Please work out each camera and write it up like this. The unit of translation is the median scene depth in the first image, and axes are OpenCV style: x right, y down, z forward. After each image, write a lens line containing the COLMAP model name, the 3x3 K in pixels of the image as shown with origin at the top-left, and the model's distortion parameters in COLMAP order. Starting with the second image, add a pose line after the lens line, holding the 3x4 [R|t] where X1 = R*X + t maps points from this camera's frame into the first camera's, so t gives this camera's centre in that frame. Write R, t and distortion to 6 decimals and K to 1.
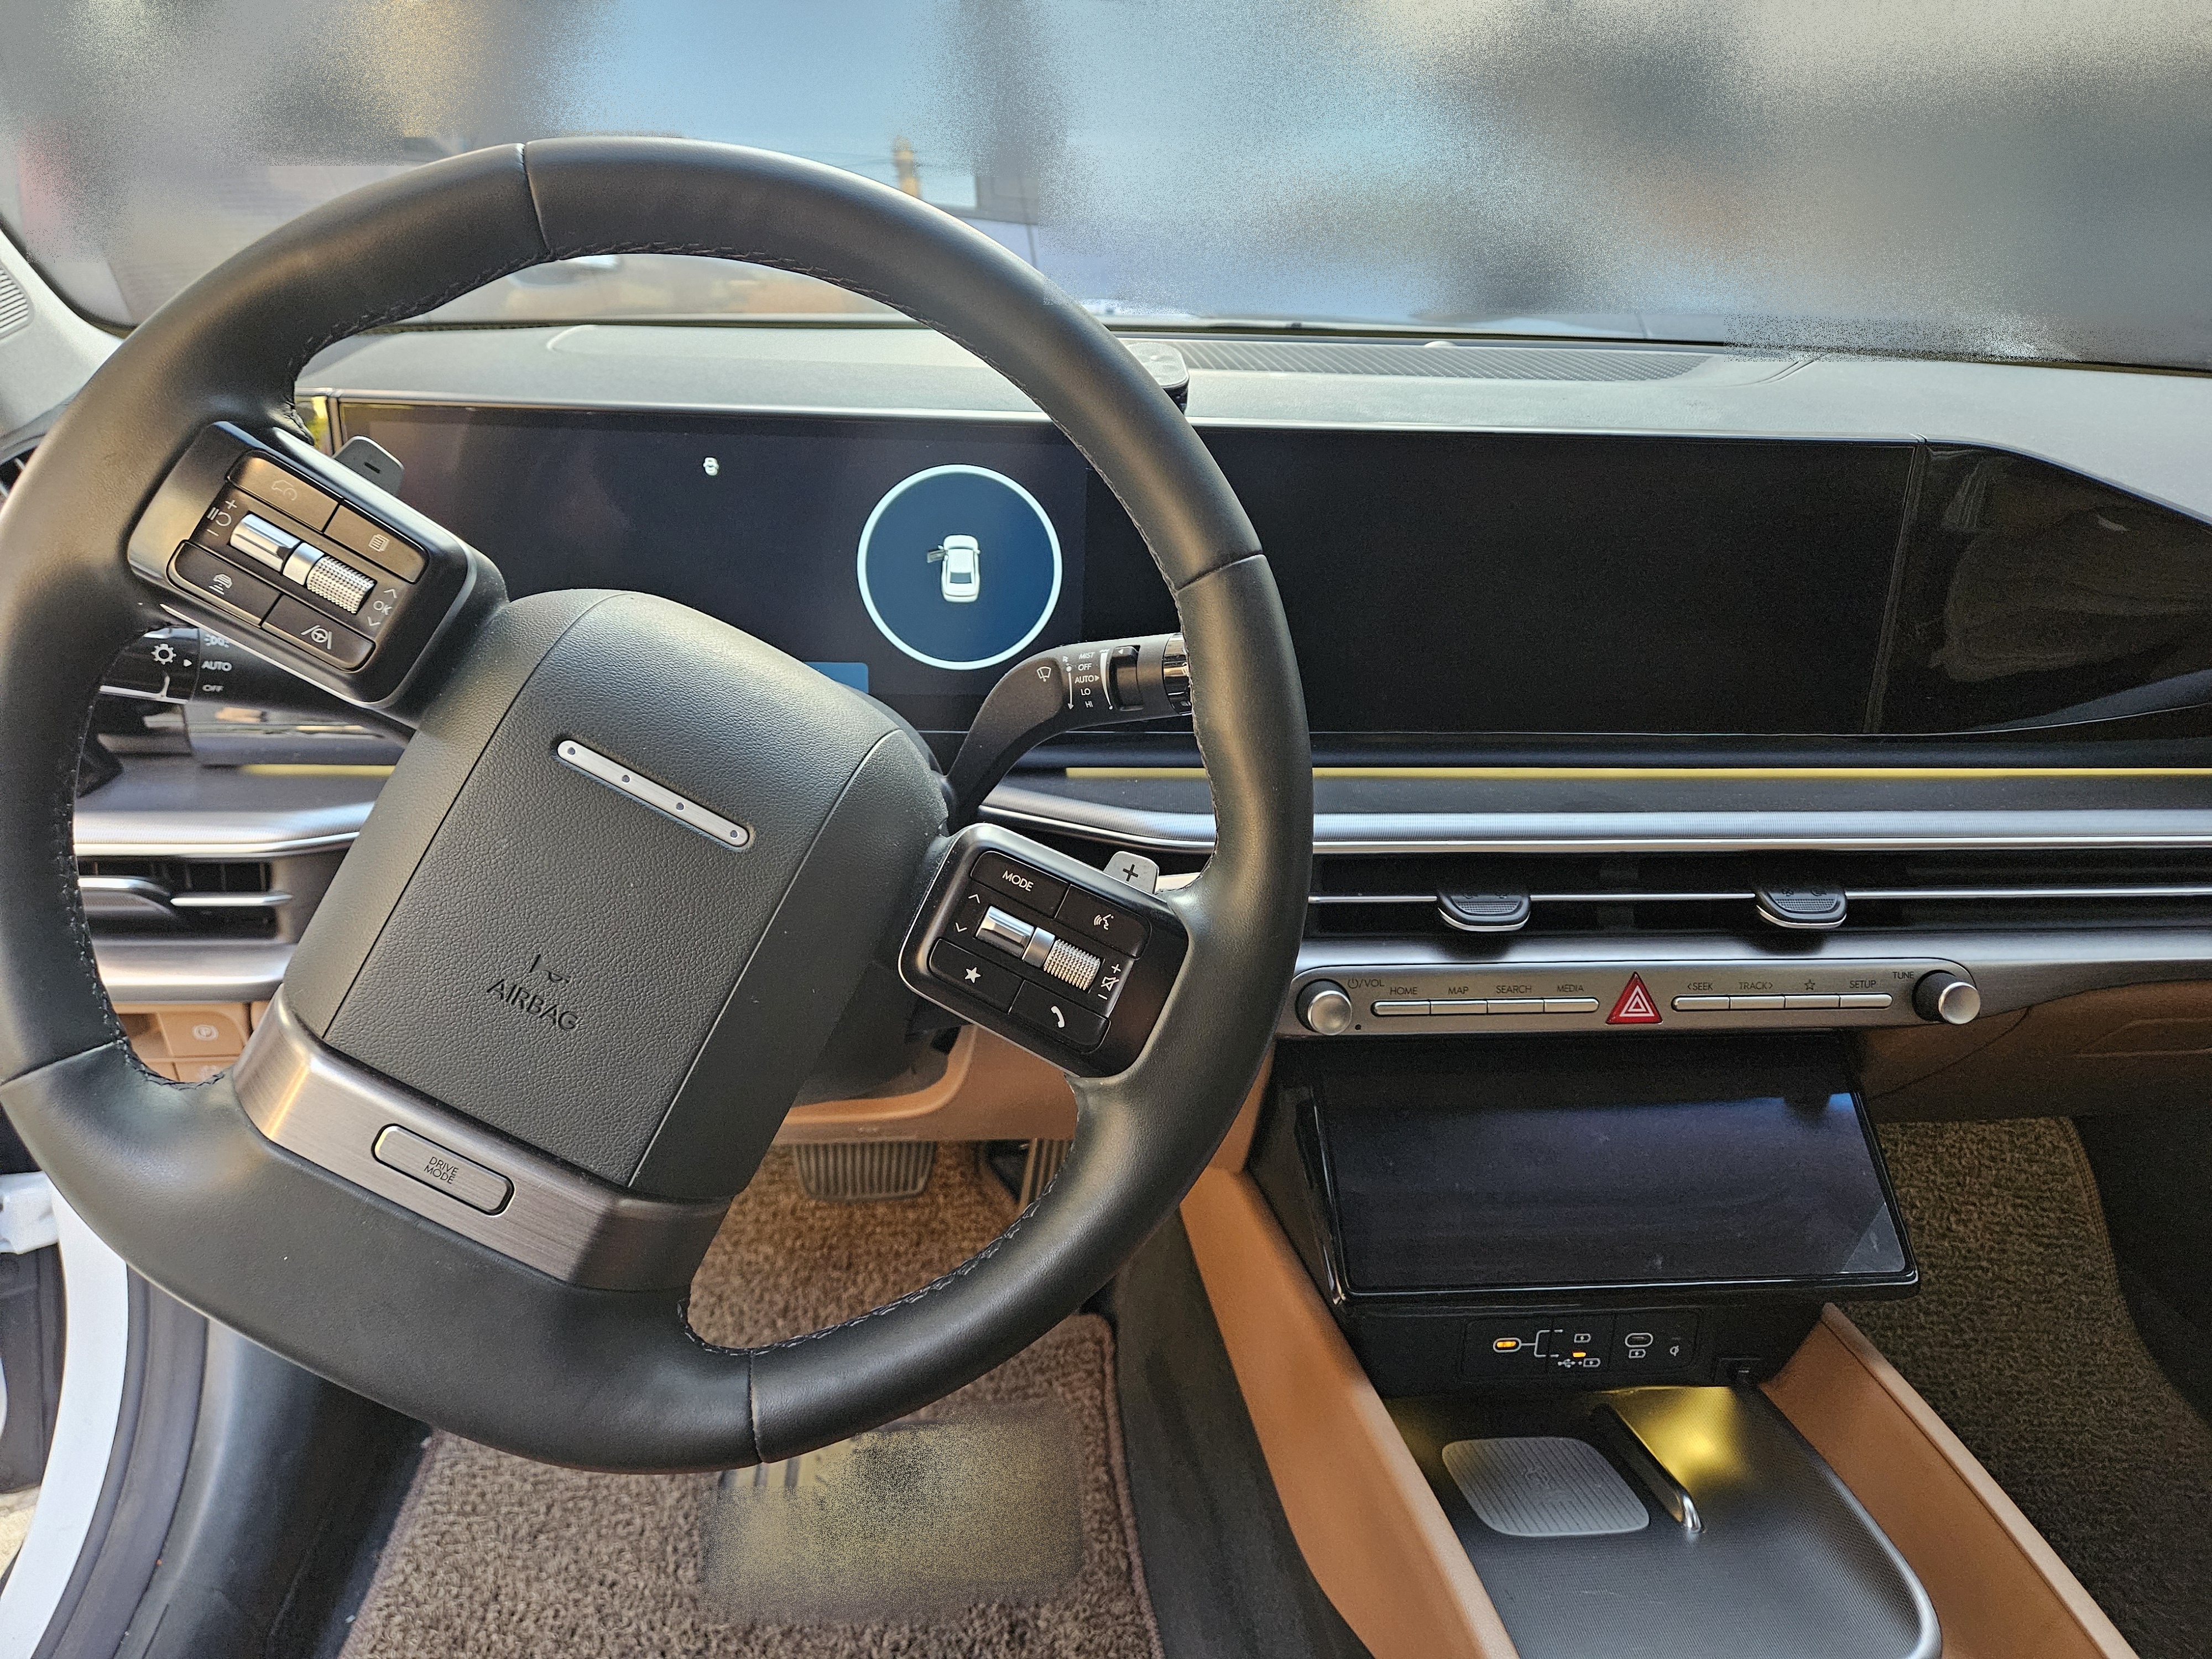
lens RADIAL K [[1483.6, 0, 1104.0], [0, 1483.6, 829.6], [0, 0, 1]] dist [0.025228, -0.004253]
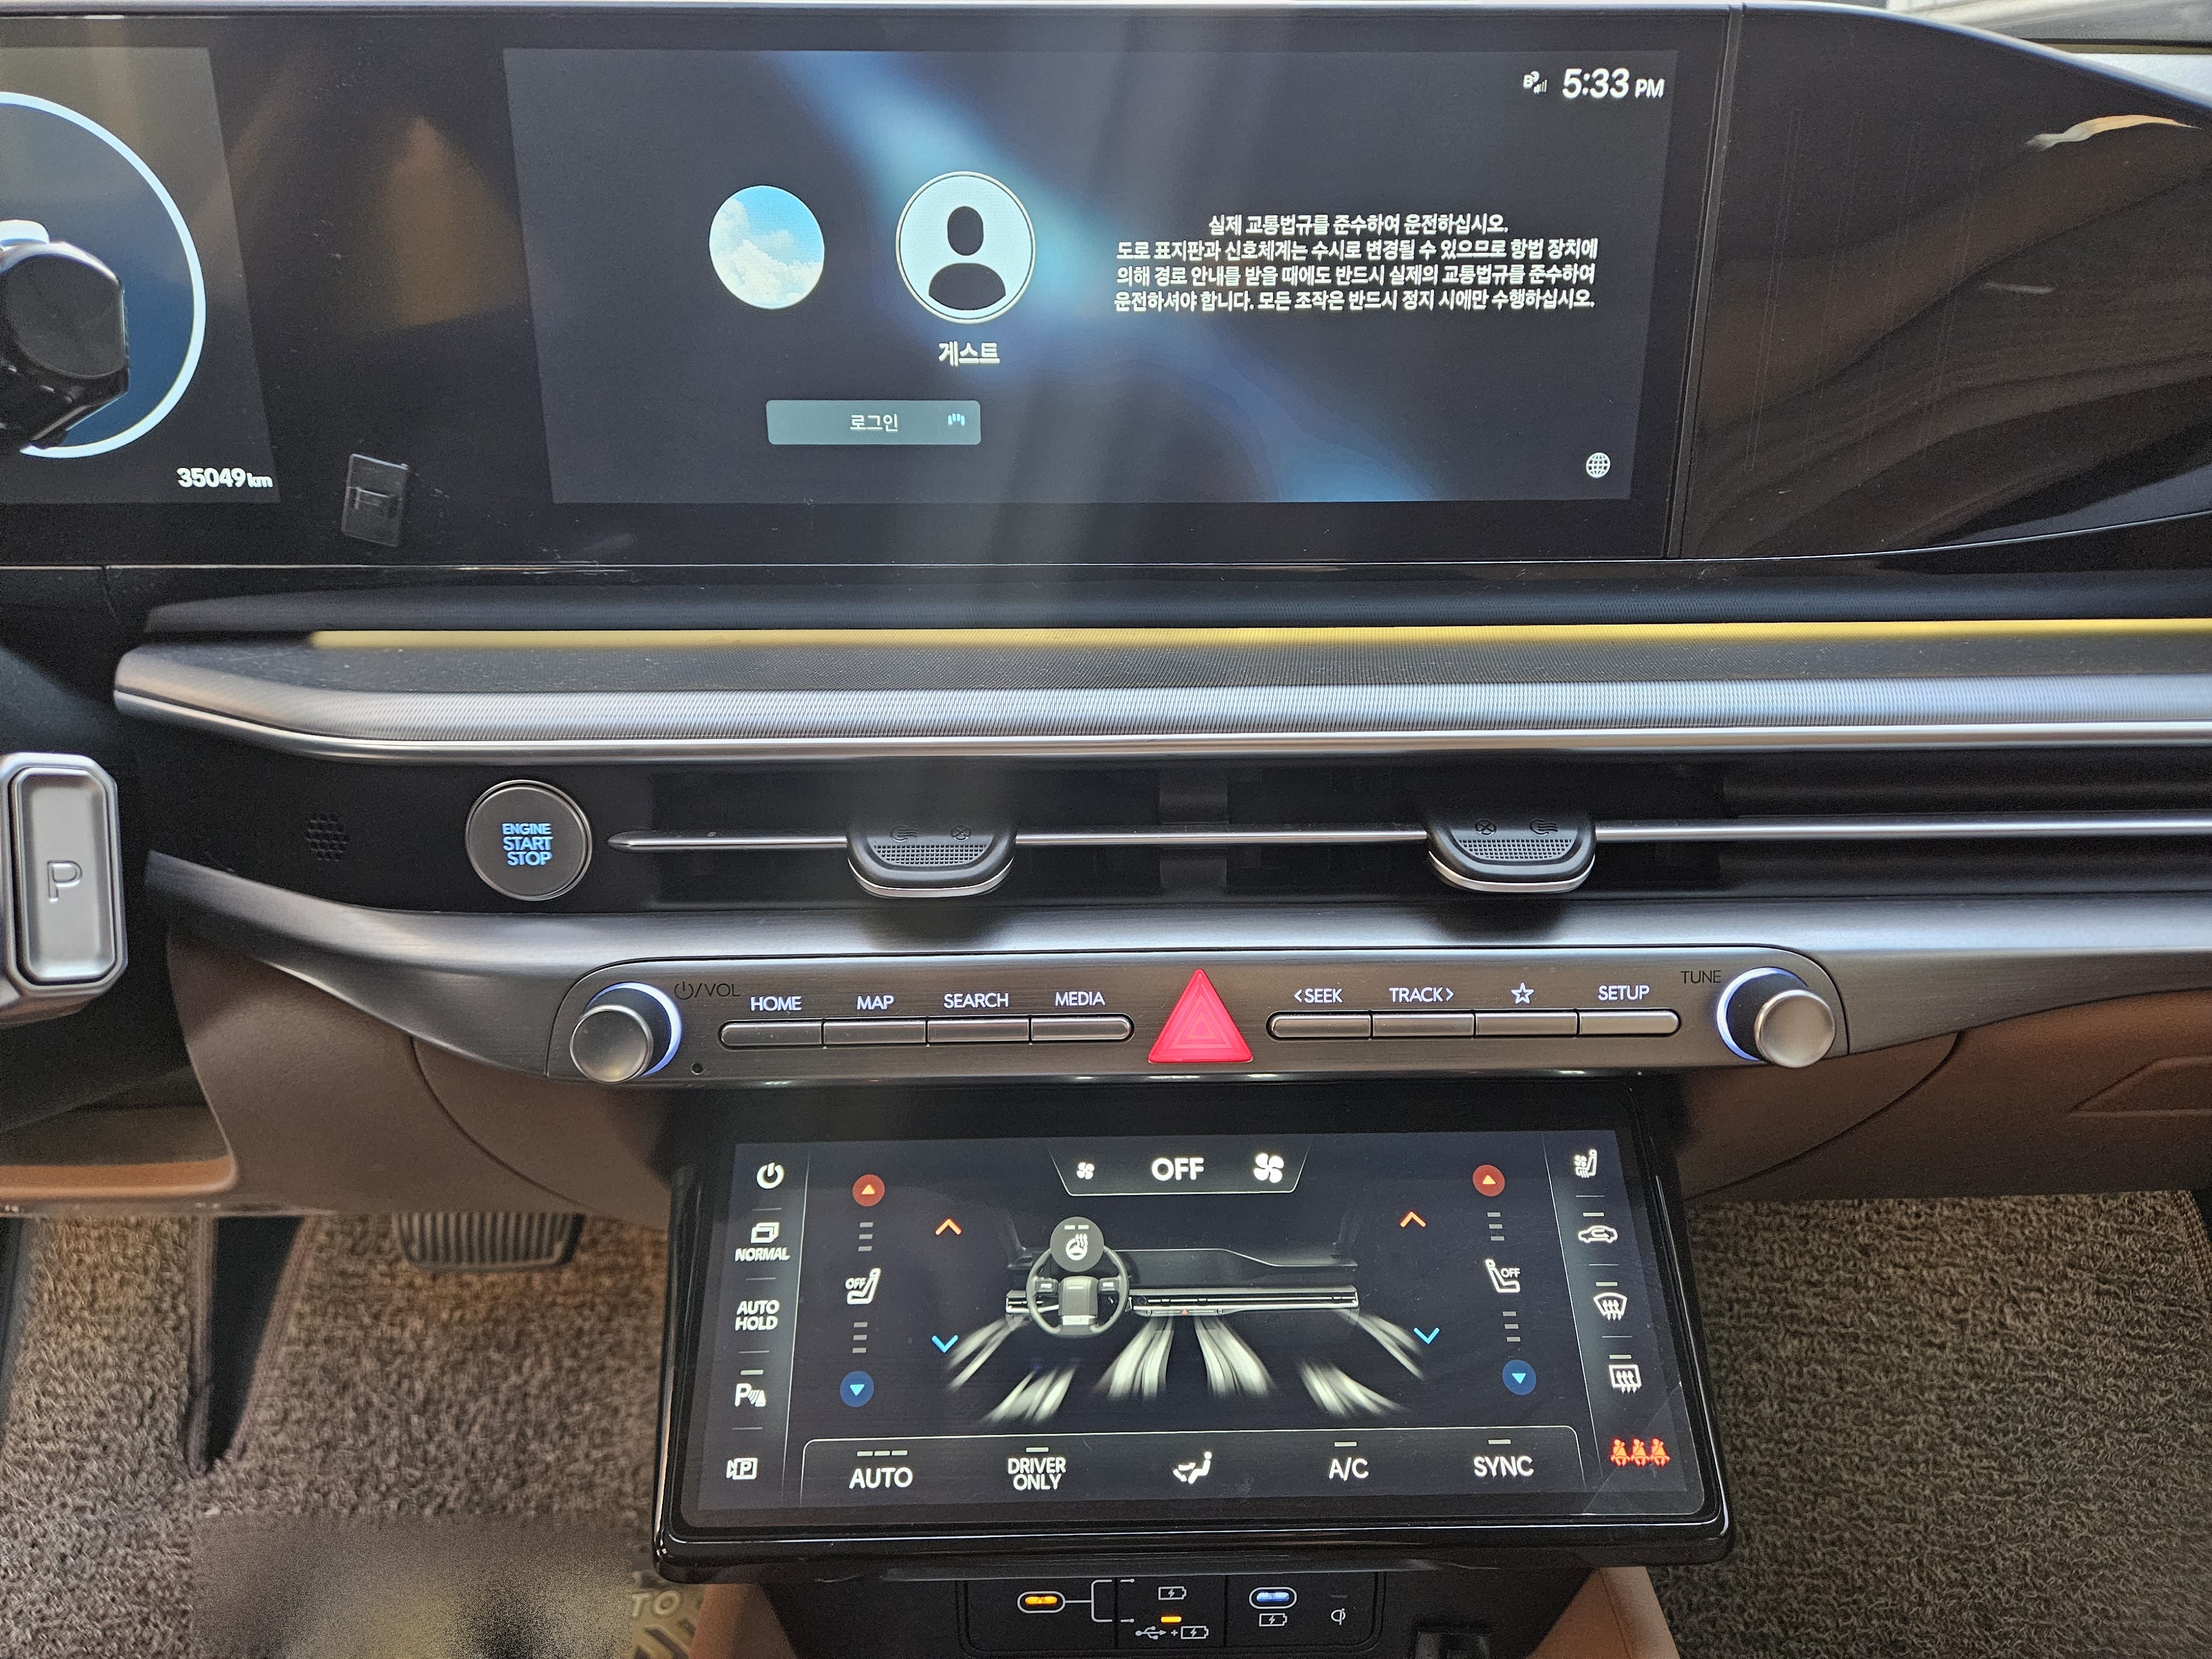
lens RADIAL K [[1483.6, 0, 1109.4], [0, 1483.6, 833.8], [0, 0, 1]] dist [0.025228, -0.004253]
pose [[0.996205, -0.003925, -0.086946, 0.208644], [0.004020, 0.999991, 0.000920, 0.024597], [0.086942, -0.001266, 0.996213, 0.246849]]
